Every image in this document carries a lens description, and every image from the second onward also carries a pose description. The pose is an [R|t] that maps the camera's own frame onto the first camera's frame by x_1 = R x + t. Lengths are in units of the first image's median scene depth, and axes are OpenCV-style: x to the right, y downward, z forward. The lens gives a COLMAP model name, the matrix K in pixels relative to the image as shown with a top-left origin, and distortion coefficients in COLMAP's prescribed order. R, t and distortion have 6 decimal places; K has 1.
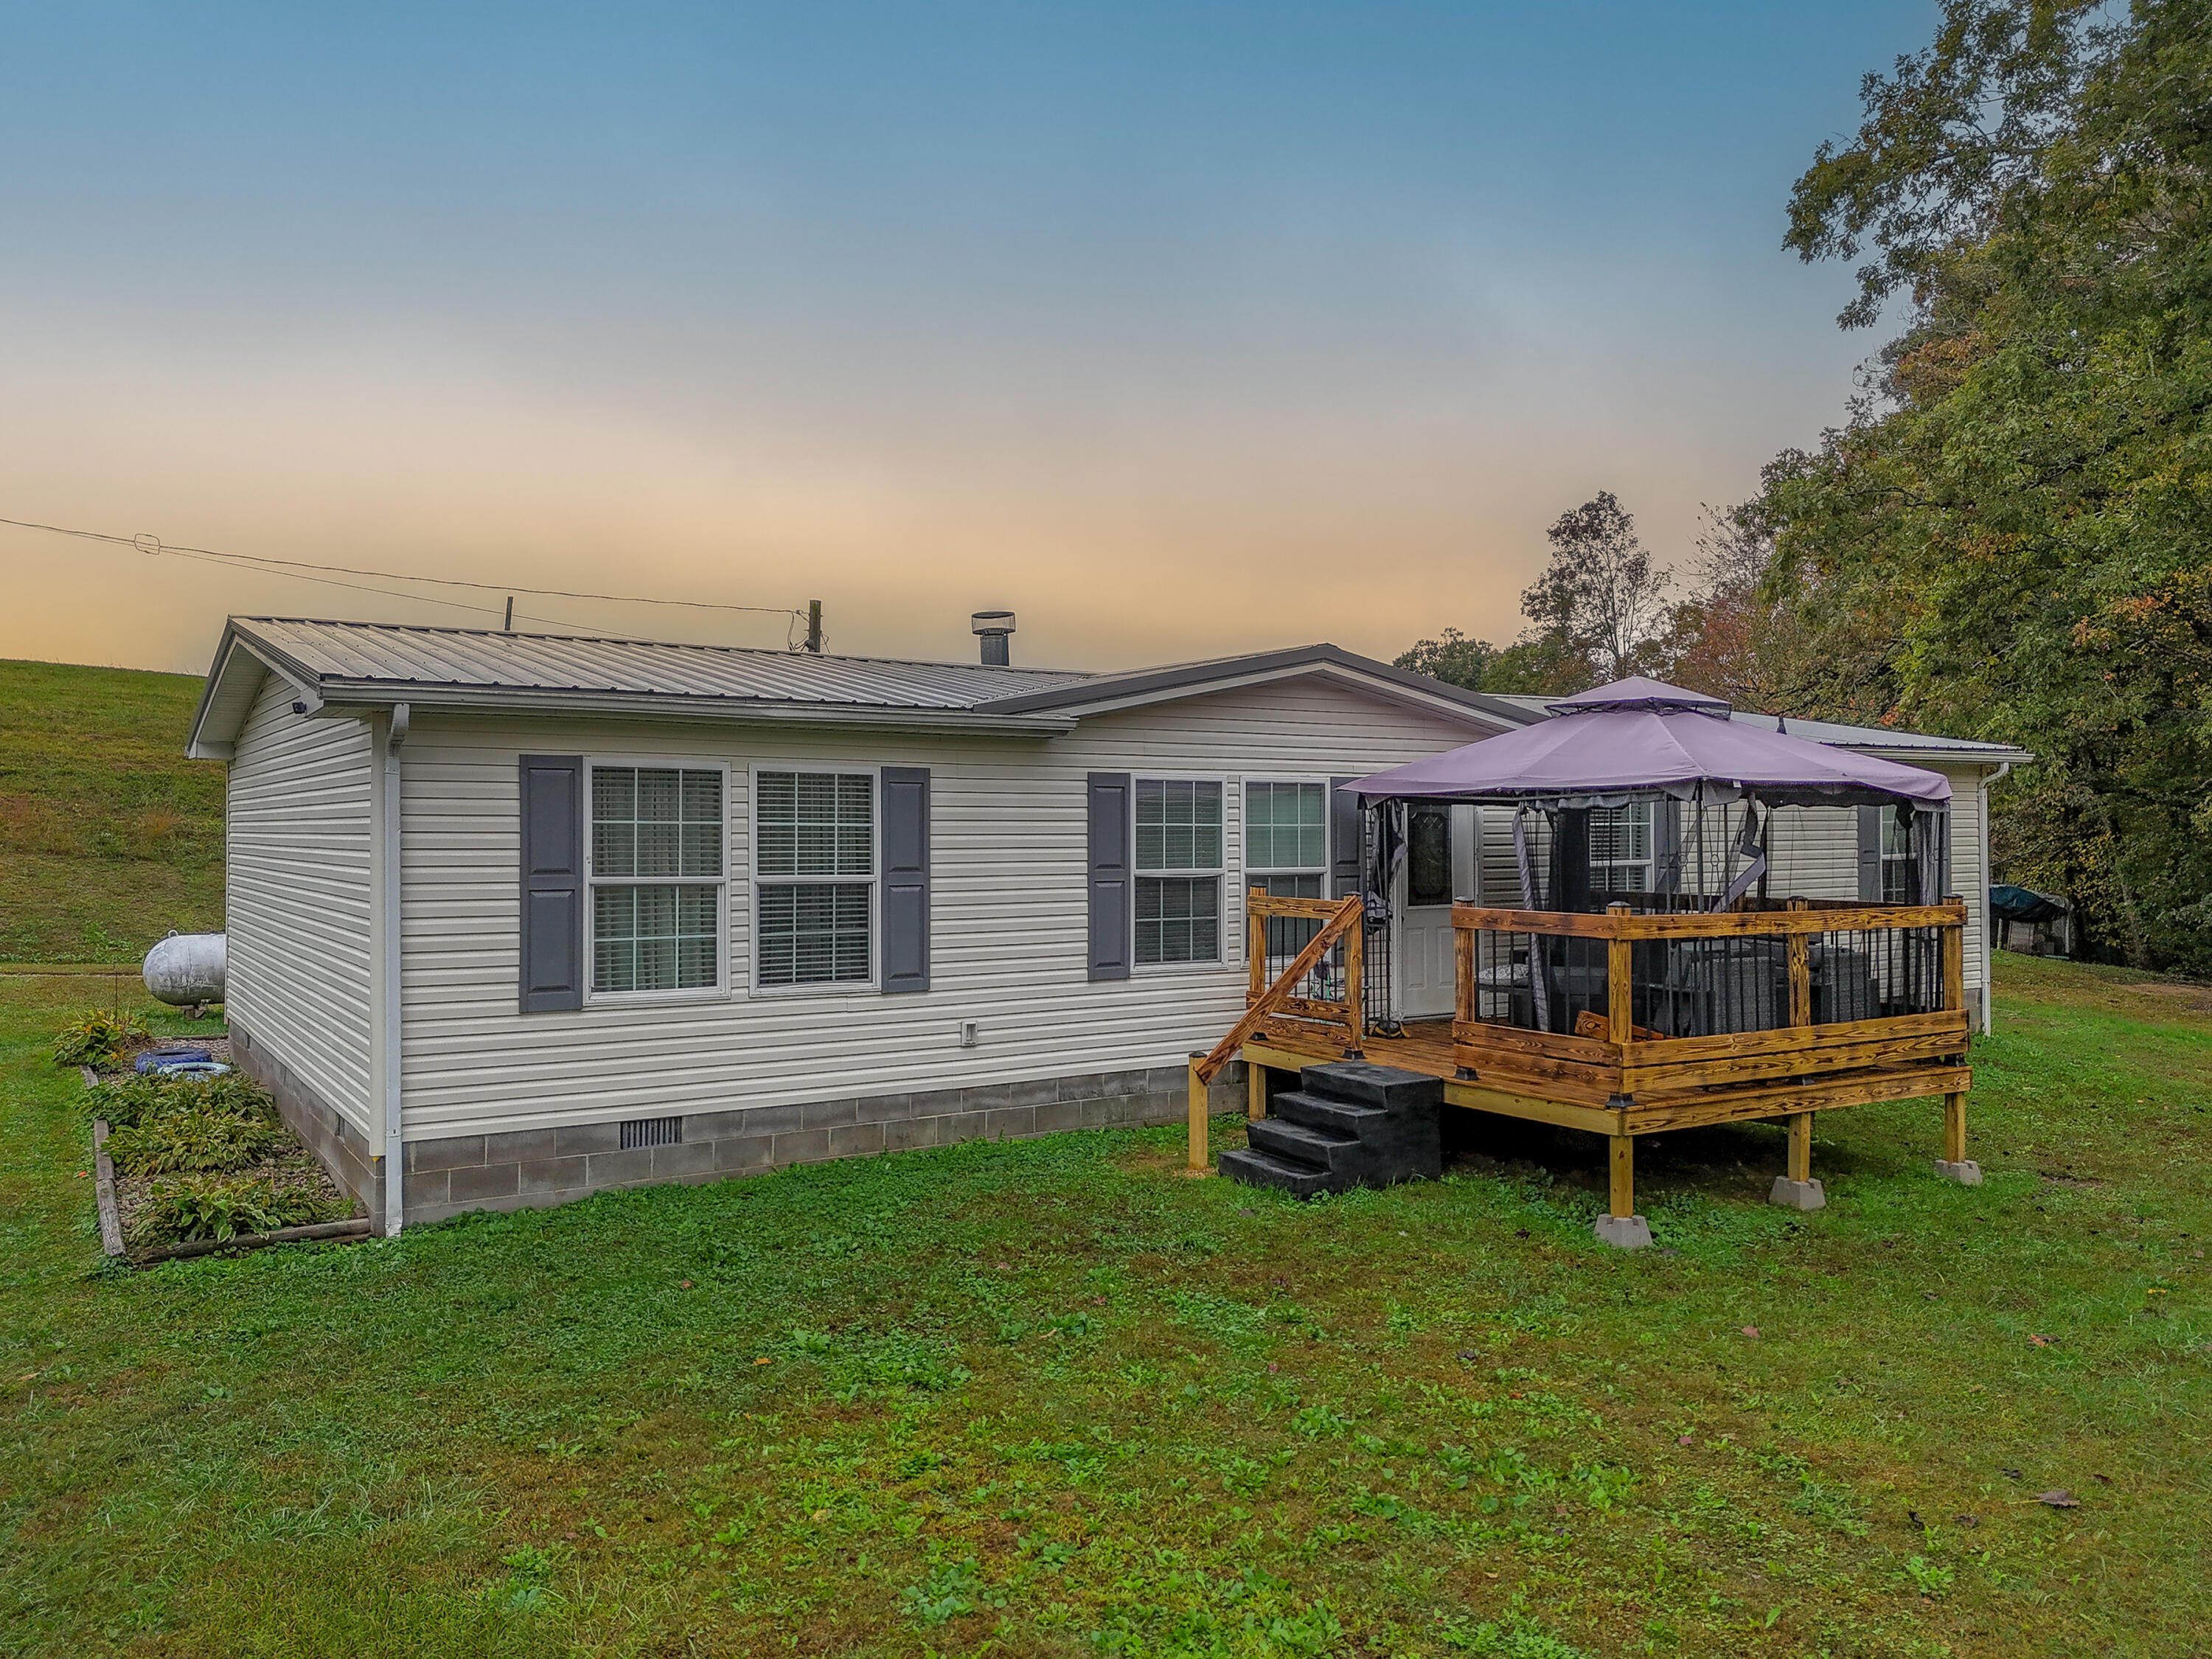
lens RADIAL K [[1632.7, 0, 1100.3], [0, 1632.7, 831.0], [0, 0, 1]] dist [0.087404, -0.092288]
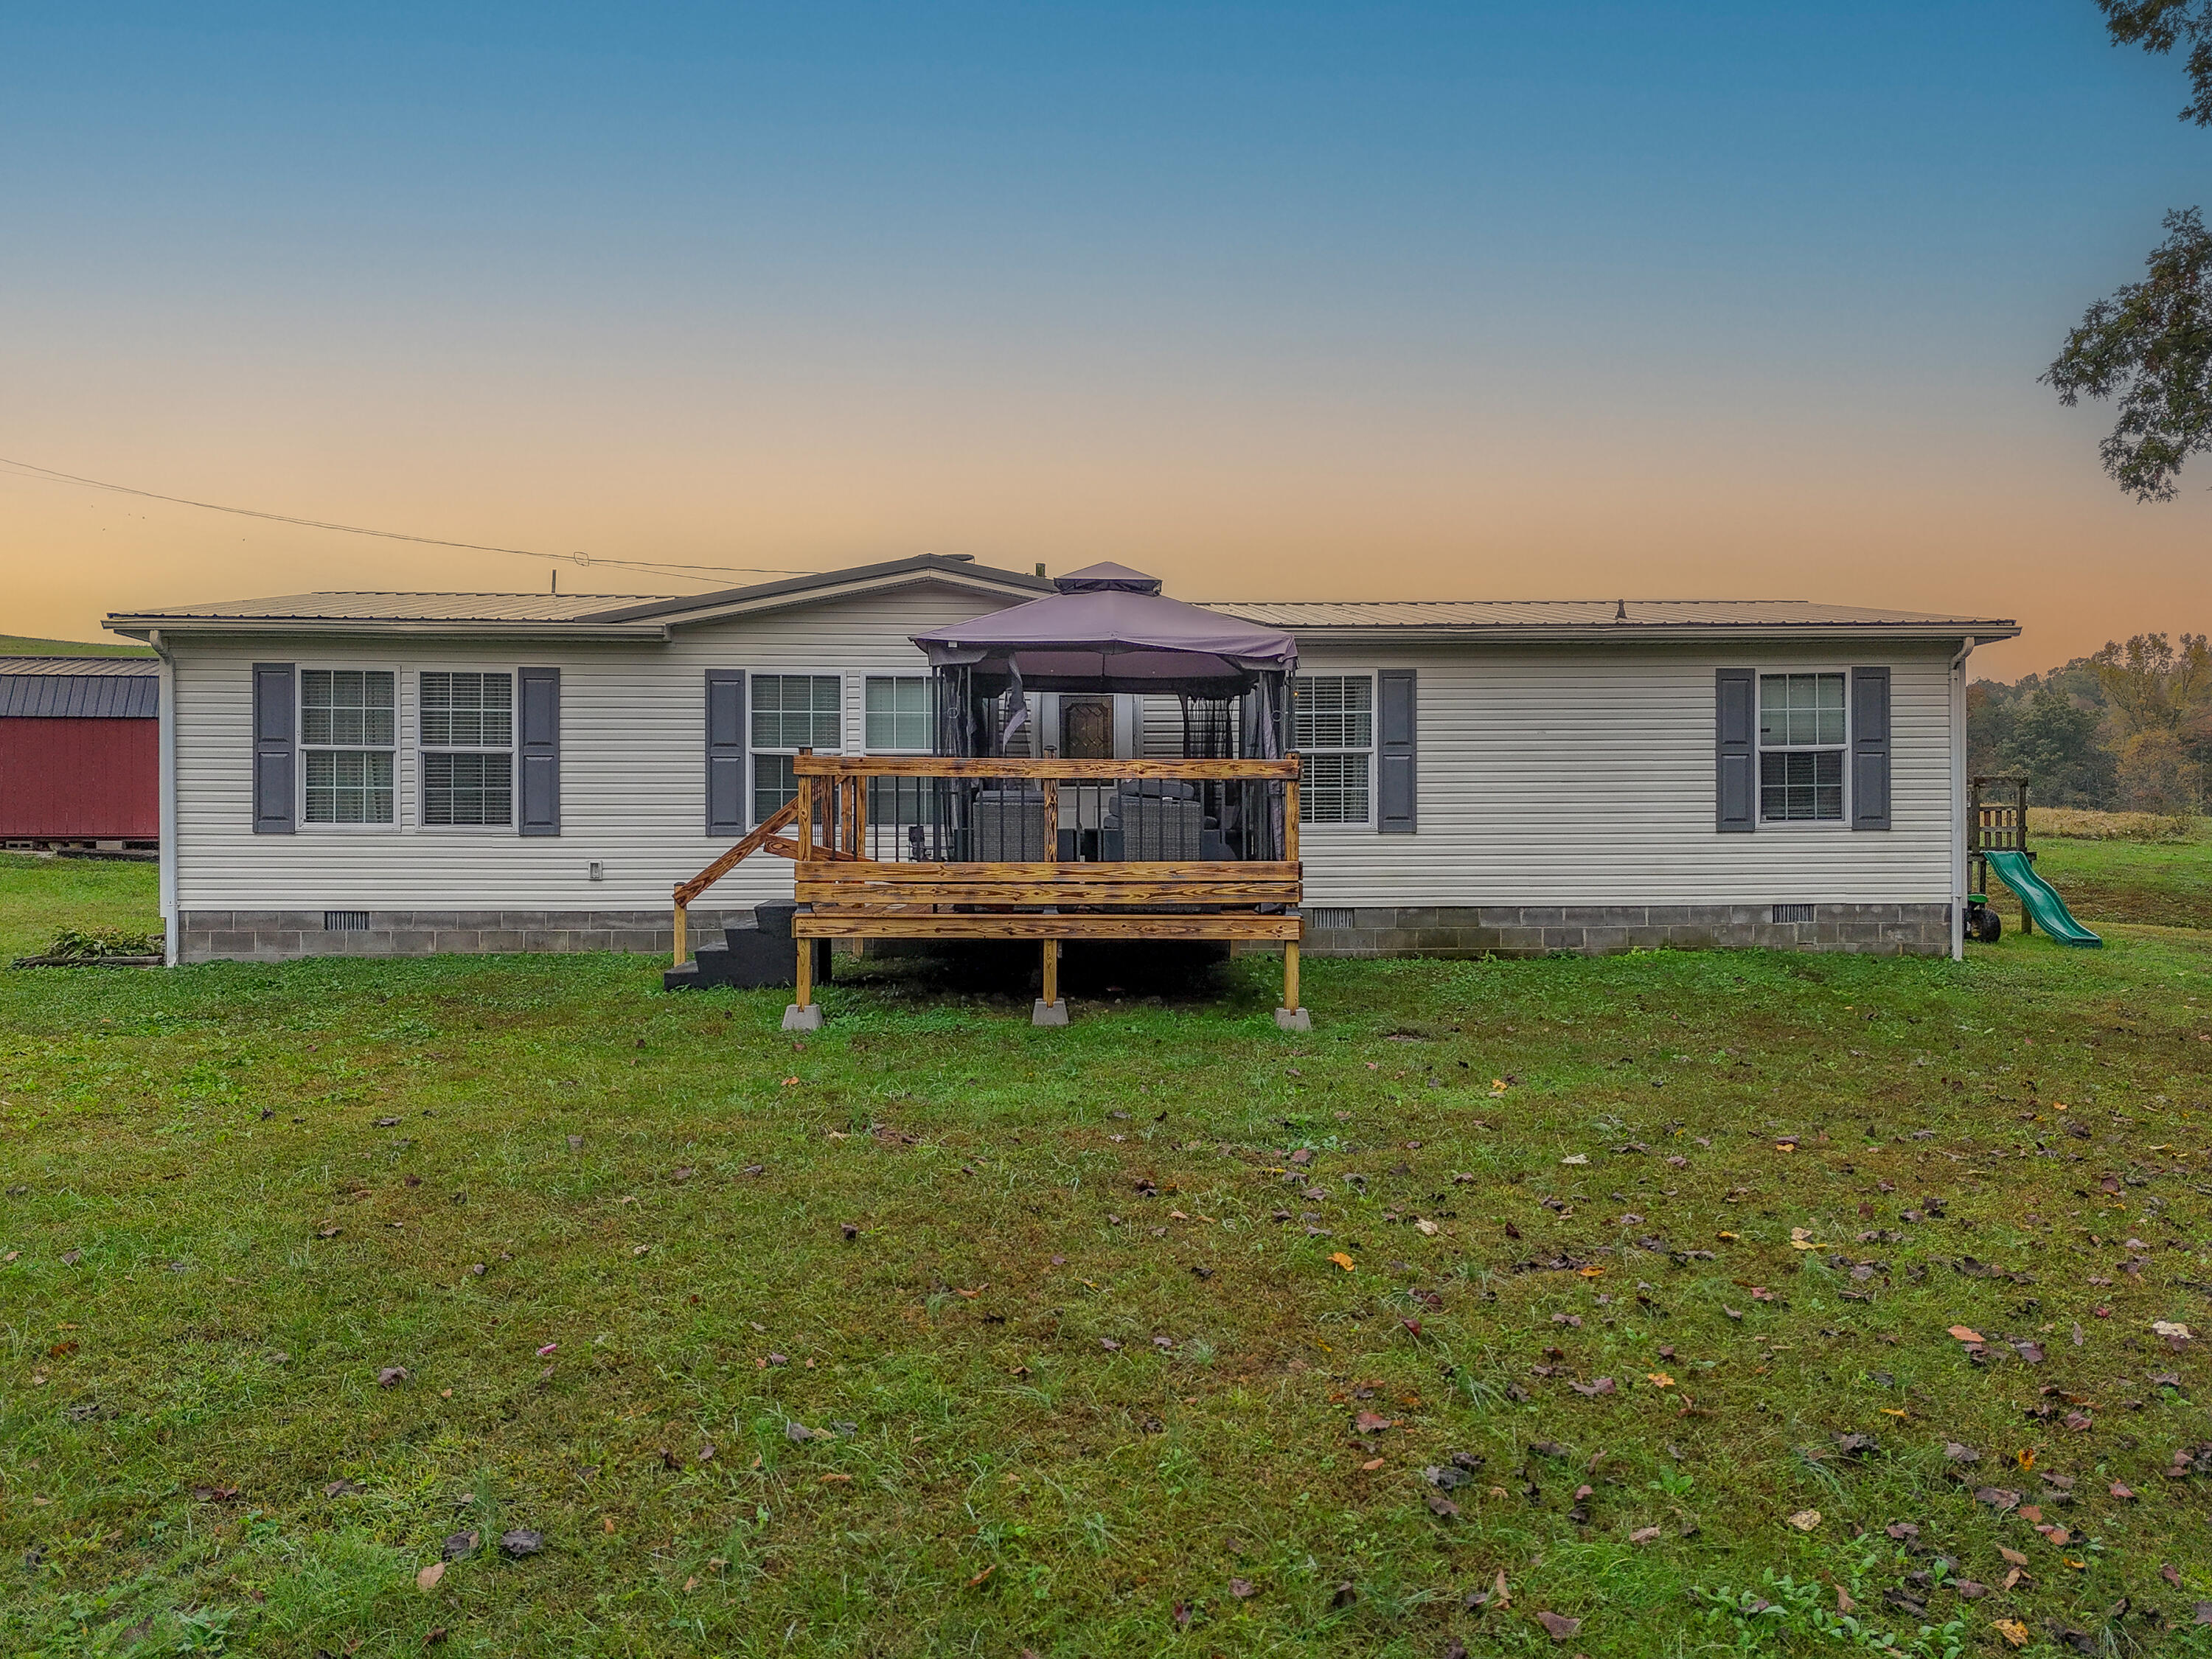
lens RADIAL K [[1632.7, 0, 1100.3], [0, 1632.7, 831.0], [0, 0, 1]] dist [0.087404, -0.092288]
pose [[0.860699, 0.004672, -0.509092, 0.973672], [-0.001564, 0.999977, 0.006532, 0.086365], [0.509111, -0.004826, 0.860687, 0.073107]]
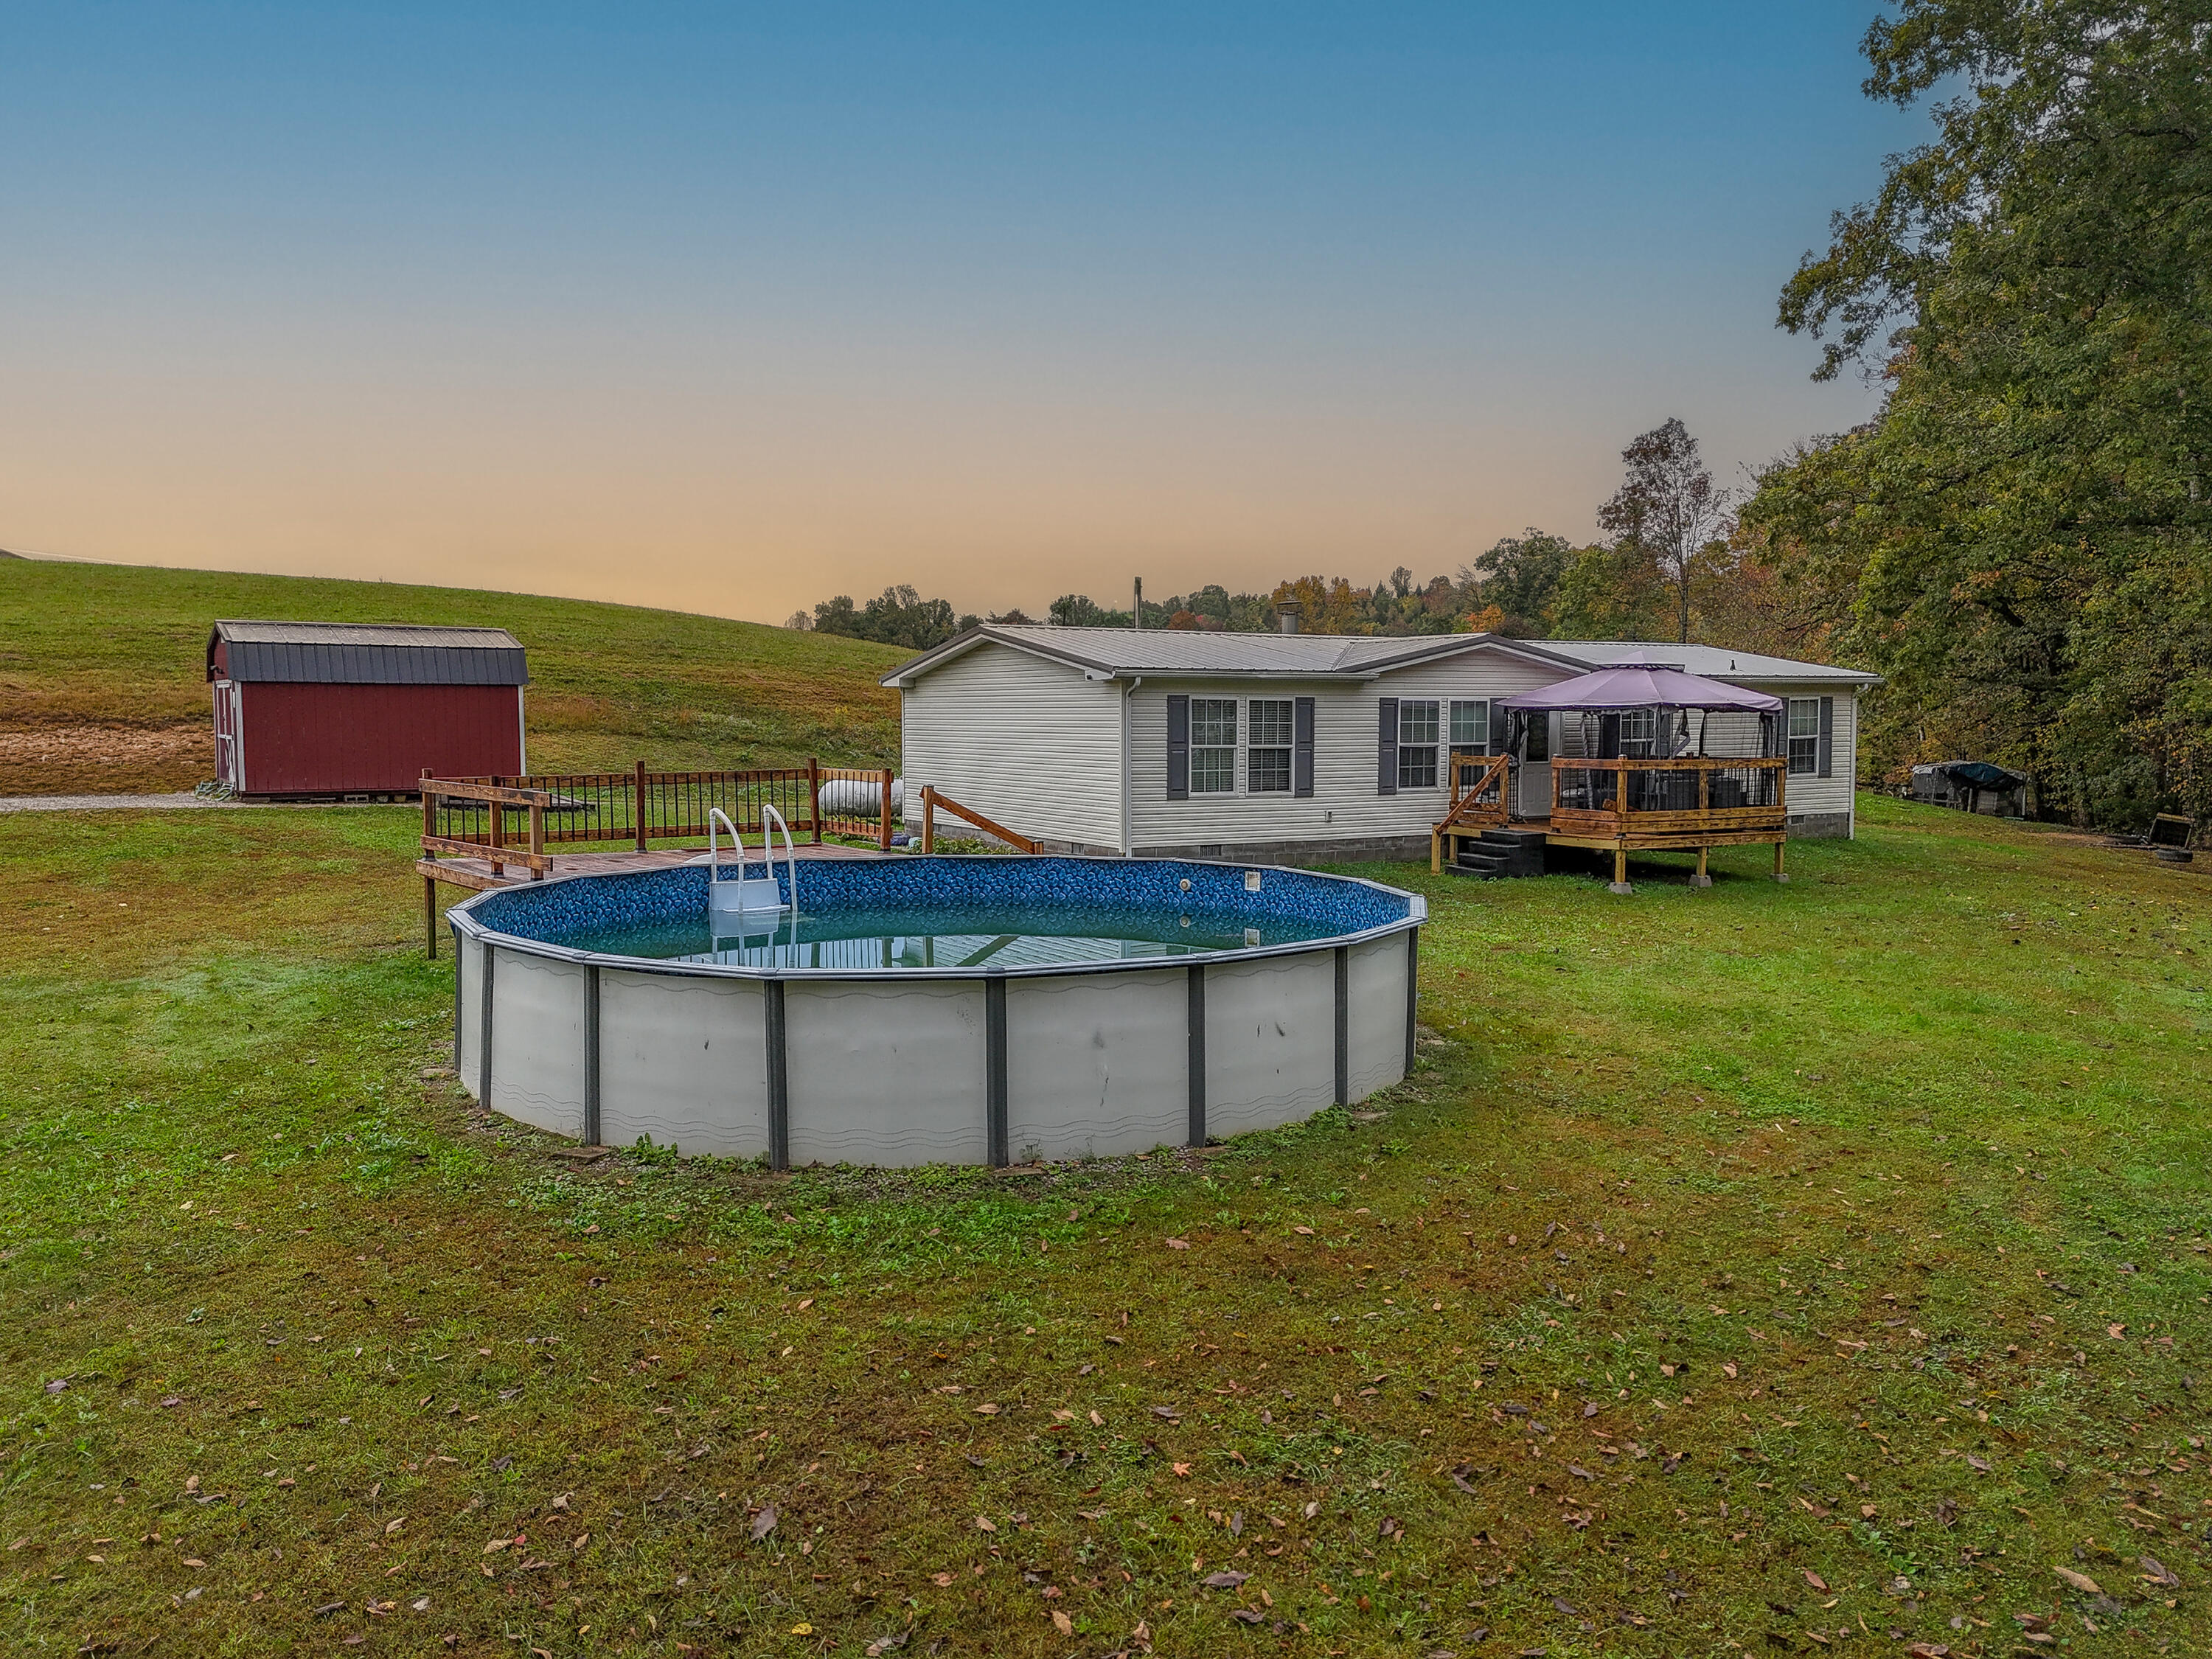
lens RADIAL K [[1626.1, 0, 1101.0], [0, 1626.1, 830.6], [0, 0, 1]] dist [0.091236, -0.100539]
pose [[0.999160, 0.003819, -0.040803, -0.312019], [-0.000959, 0.997555, 0.069876, -0.012003], [0.040970, -0.069778, 0.996721, -1.276767]]
